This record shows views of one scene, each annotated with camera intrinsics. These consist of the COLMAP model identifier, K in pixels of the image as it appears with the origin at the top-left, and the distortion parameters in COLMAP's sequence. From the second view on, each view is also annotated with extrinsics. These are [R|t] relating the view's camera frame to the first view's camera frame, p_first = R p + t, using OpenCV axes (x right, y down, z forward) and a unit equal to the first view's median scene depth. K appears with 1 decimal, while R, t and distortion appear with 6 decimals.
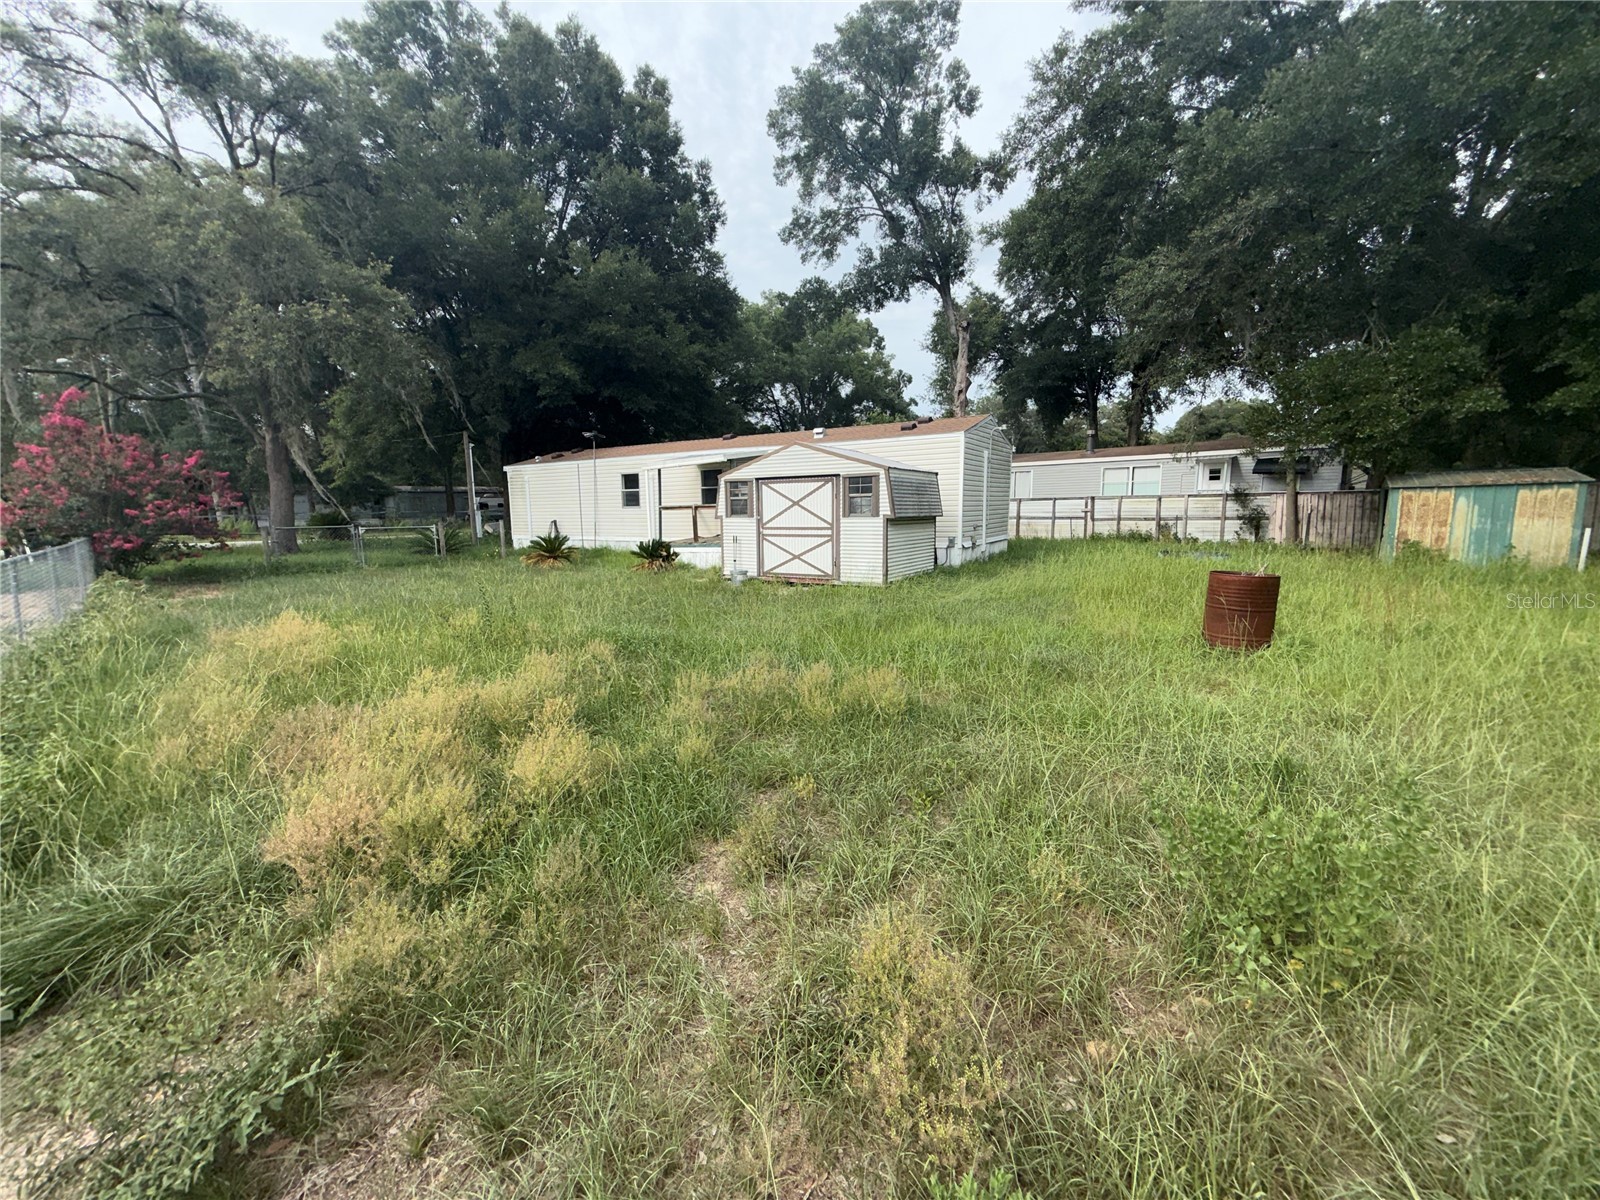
lens RADIAL K [[638.5, 0, 795.5], [0, 638.5, 602.0], [0, 0, 1]] dist [0.000017, 0.000091]
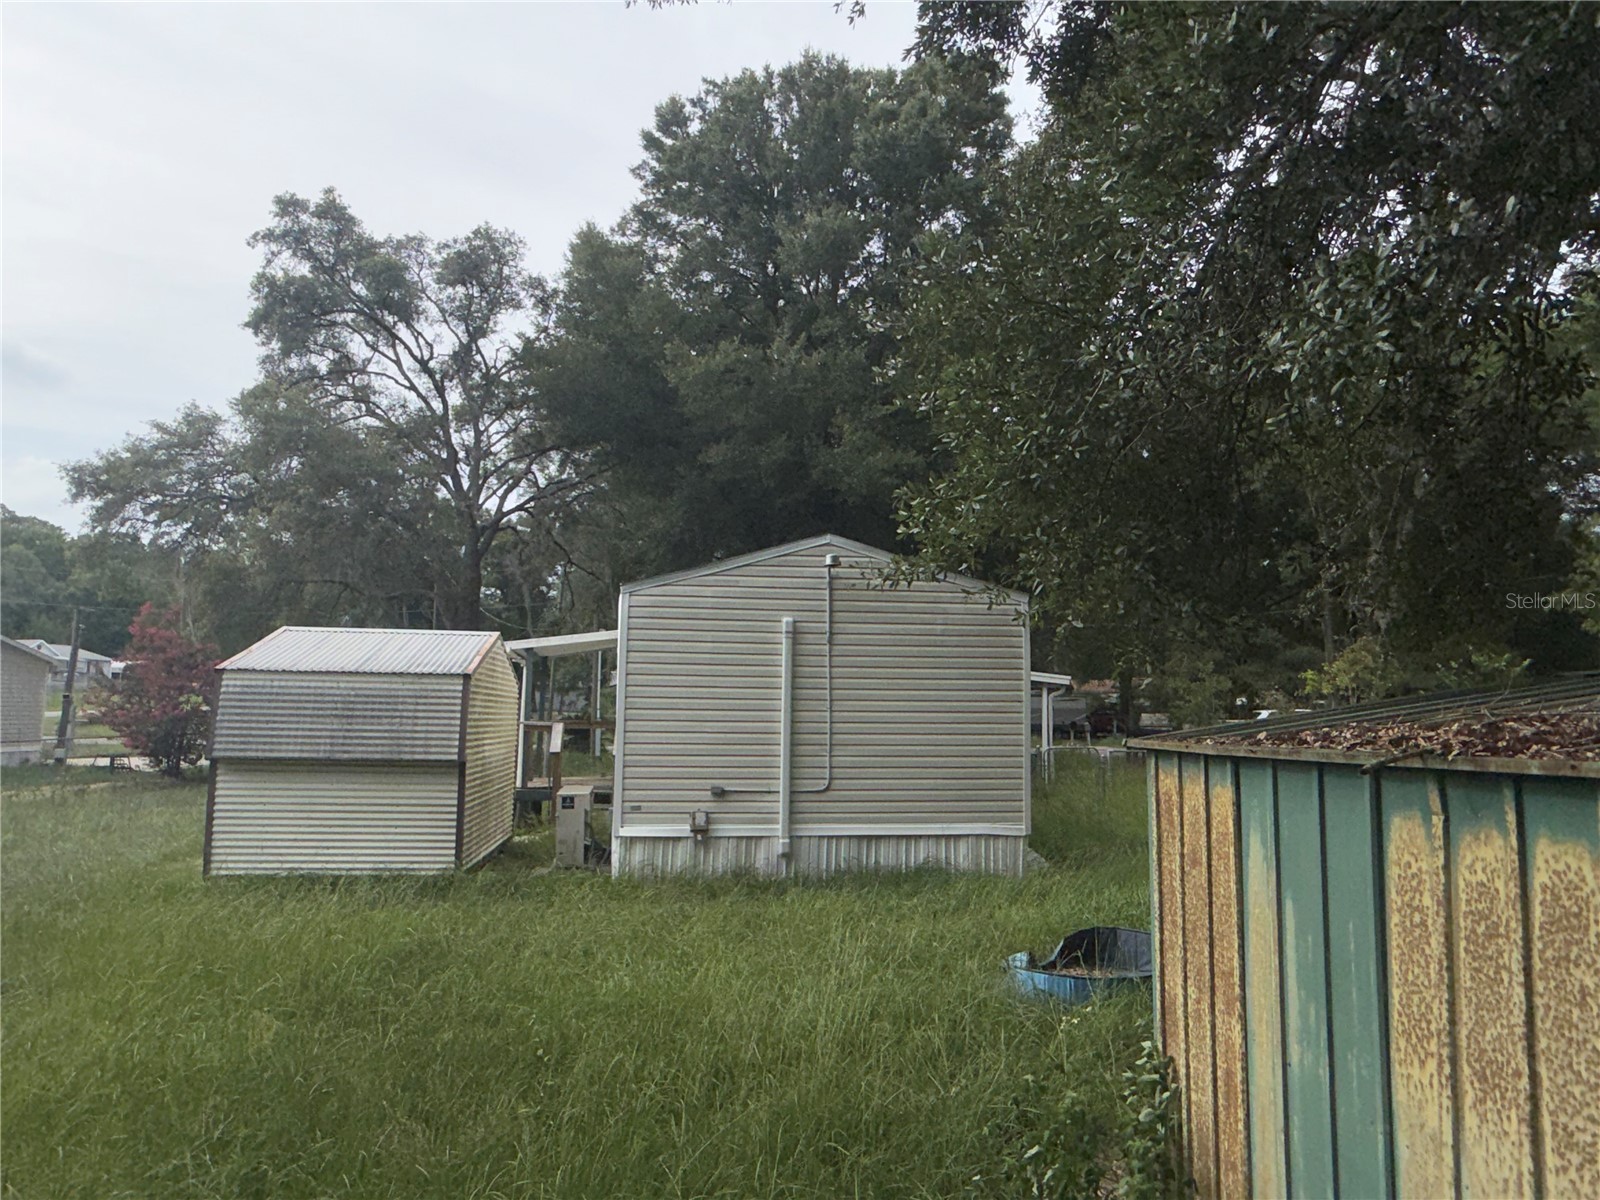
lens RADIAL K [[1095.6, 0, 798.9], [0, 1095.6, 608.6], [0, 0, 1]] dist [-0.001171, -0.002876]
pose [[0.636380, -0.050456, -0.769724, 0.618301], [-0.133930, 0.975476, -0.174671, -0.081442], [0.759660, 0.214247, 0.614016, 0.391898]]
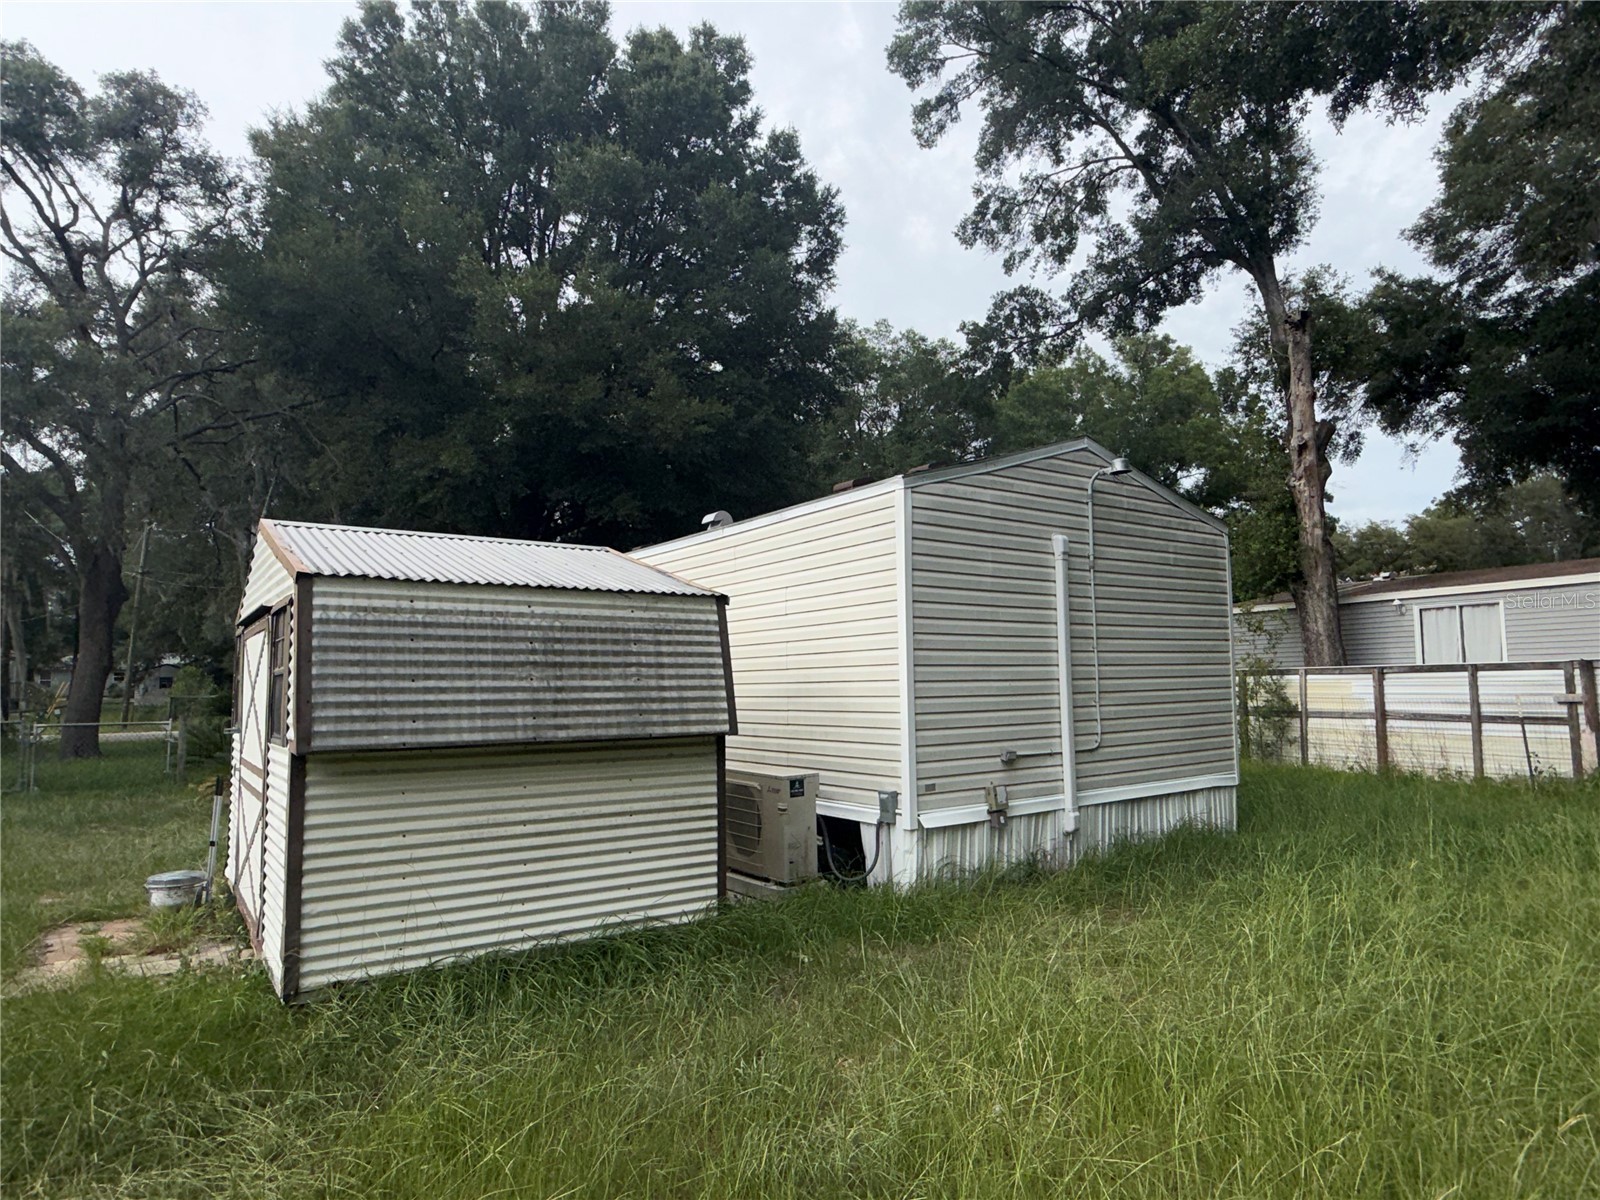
lens RADIAL K [[934.4, 0, 795.9], [0, 934.4, 608.0], [0, 0, 1]] dist [0.003889, 0.000556]
pose [[0.922955, -0.030824, -0.383672, 0.255185], [-0.054482, 0.976290, -0.209497, -0.060514], [0.381033, 0.214260, 0.899393, 0.356562]]
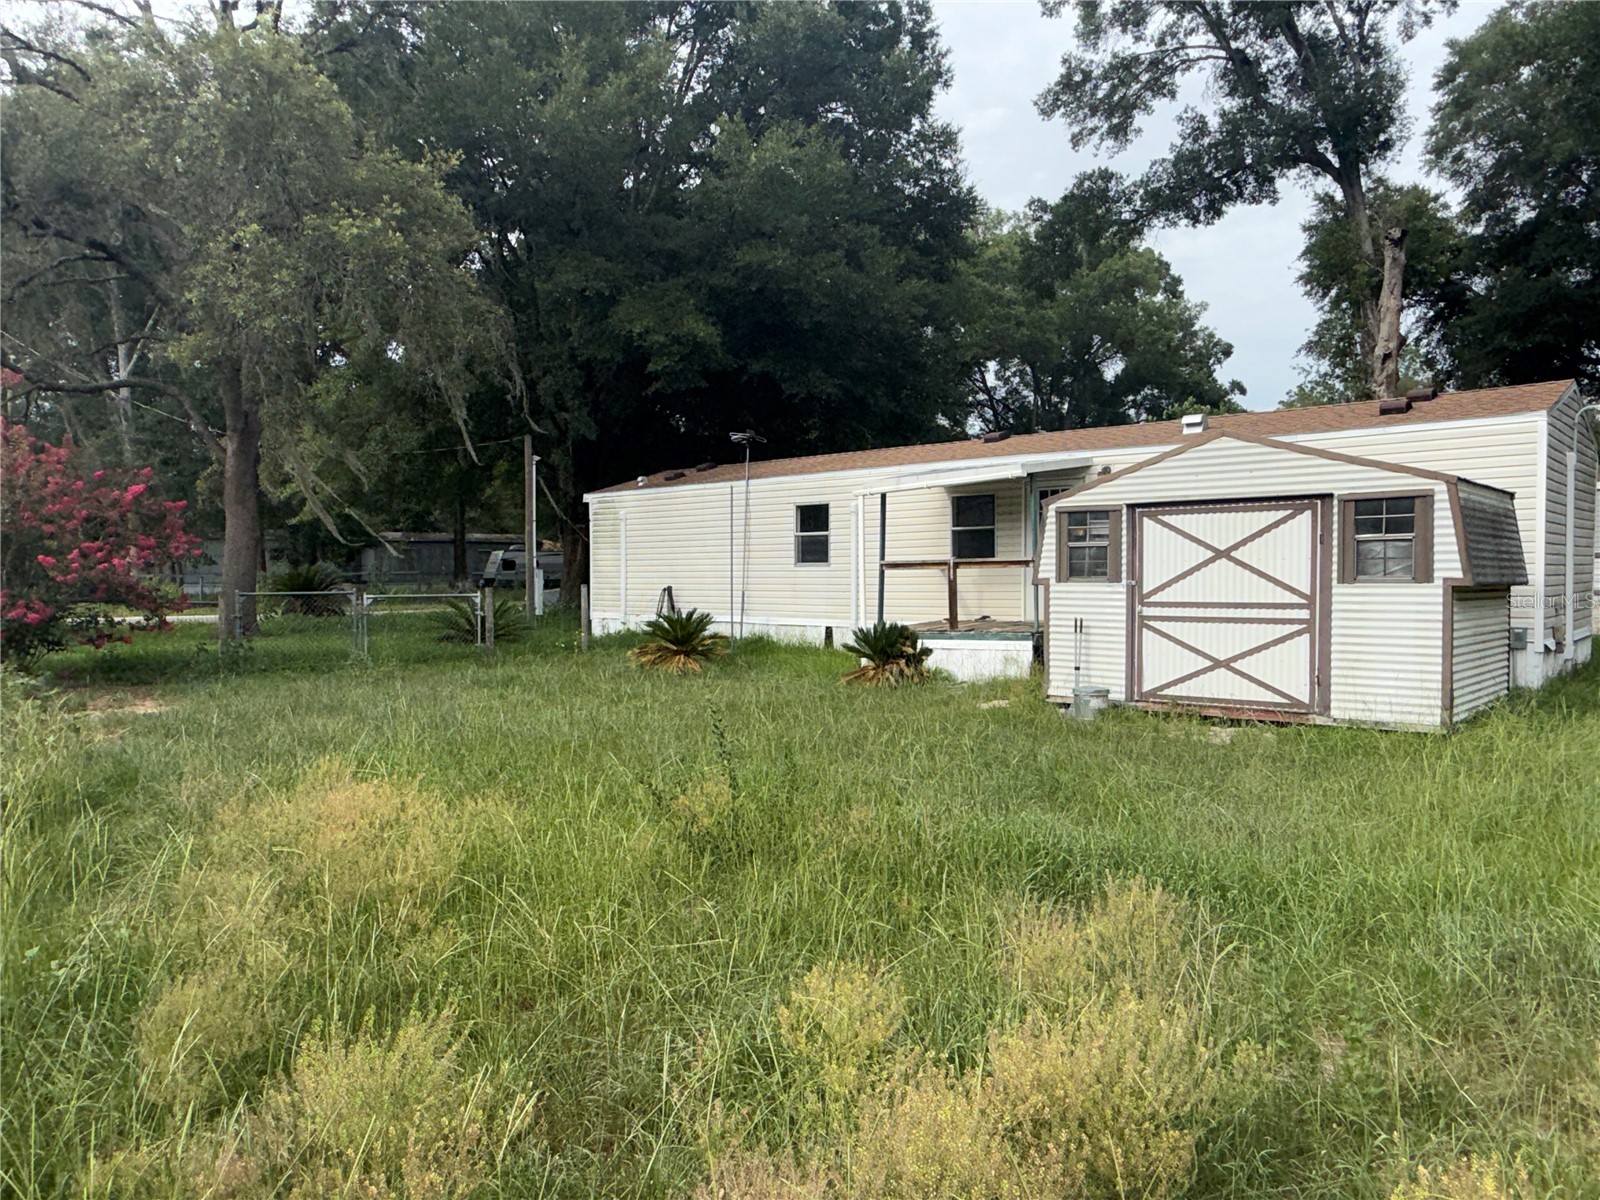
lens RADIAL K [[1095.6, 0, 798.9], [0, 1095.6, 608.6], [0, 0, 1]] dist [-0.001171, -0.002876]
pose [[0.985111, 0.013758, -0.171370, -0.095831], [-0.033108, 0.993316, -0.110572, -0.005514], [0.168703, 0.114600, 0.978982, 0.071716]]
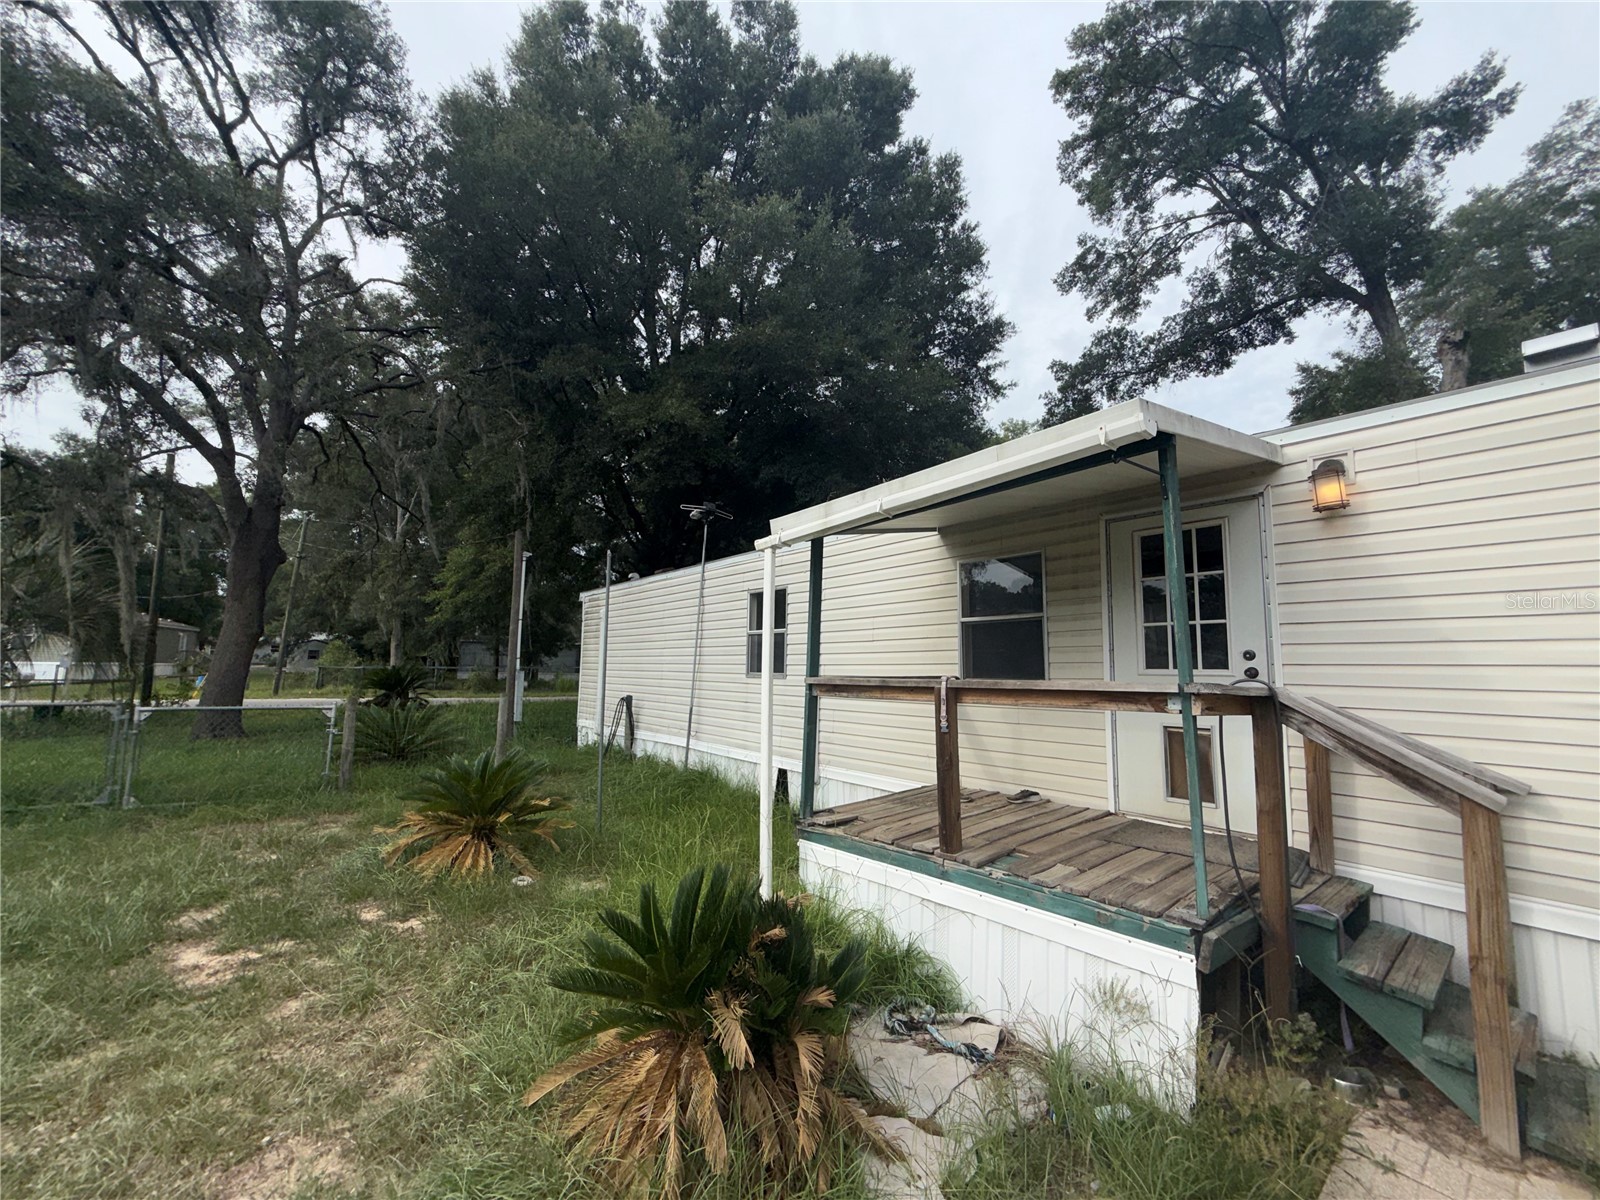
lens RADIAL K [[638.5, 0, 795.5], [0, 638.5, 602.0], [0, 0, 1]] dist [0.000017, 0.000091]
pose [[0.943176, -0.008024, -0.332196, -0.100475], [-0.074758, 0.968956, -0.235659, -0.091633], [0.323774, 0.247102, 0.913297, 0.578640]]
